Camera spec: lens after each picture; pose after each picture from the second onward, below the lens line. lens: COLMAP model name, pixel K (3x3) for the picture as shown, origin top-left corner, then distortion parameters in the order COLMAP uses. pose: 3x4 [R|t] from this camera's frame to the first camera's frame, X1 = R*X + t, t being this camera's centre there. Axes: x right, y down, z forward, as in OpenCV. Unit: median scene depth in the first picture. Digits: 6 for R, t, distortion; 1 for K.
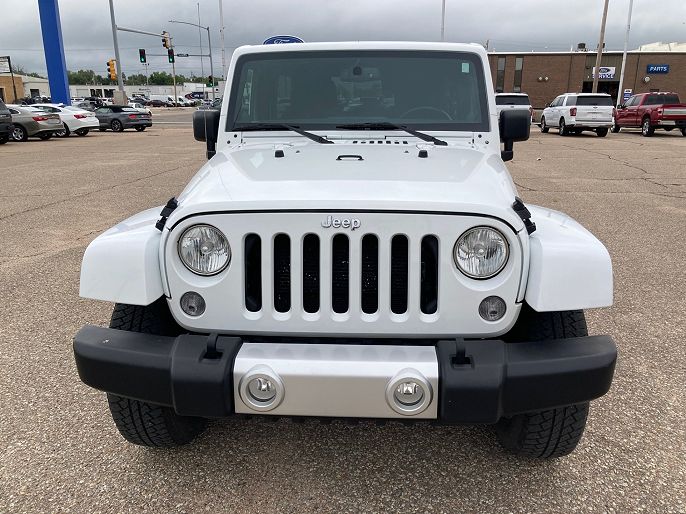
lens RADIAL K [[567.6, 0, 344.8], [0, 567.6, 257.8], [0, 0, 1]] dist [0.037605, -0.019766]
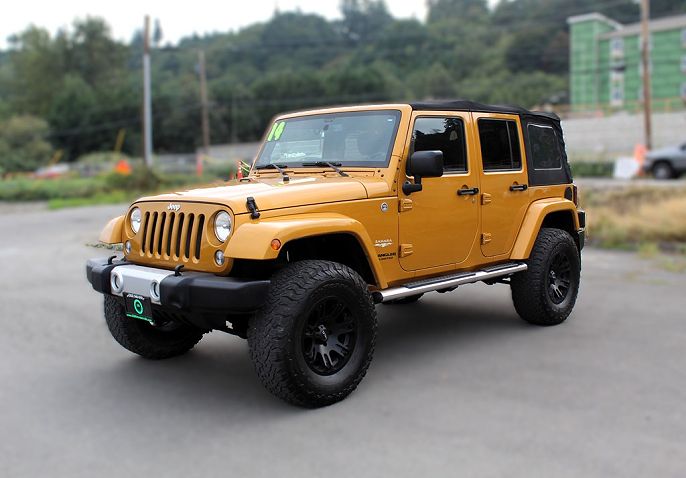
lens RADIAL K [[757.0, 0, 341.2], [0, 757.0, 235.5], [0, 0, 1]] dist [-0.078203, 0.000000]
pose [[0.753994, 0.049877, -0.654985, 1.931740], [-0.168191, 0.978533, -0.119099, 0.223062], [0.634984, 0.199963, 0.746197, -0.470316]]
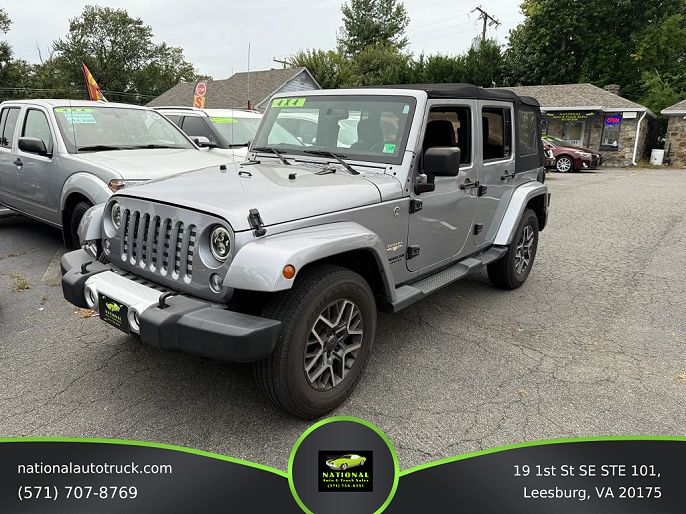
lens RADIAL K [[504.5, 0, 346.4], [0, 504.5, 263.7], [0, 0, 1]] dist [0.052863, -0.006756]
pose [[0.810379, 0.182479, -0.556765, 1.162769], [-0.184439, 0.981403, 0.053200, -0.081157], [0.556119, 0.059577, 0.828965, 0.109910]]
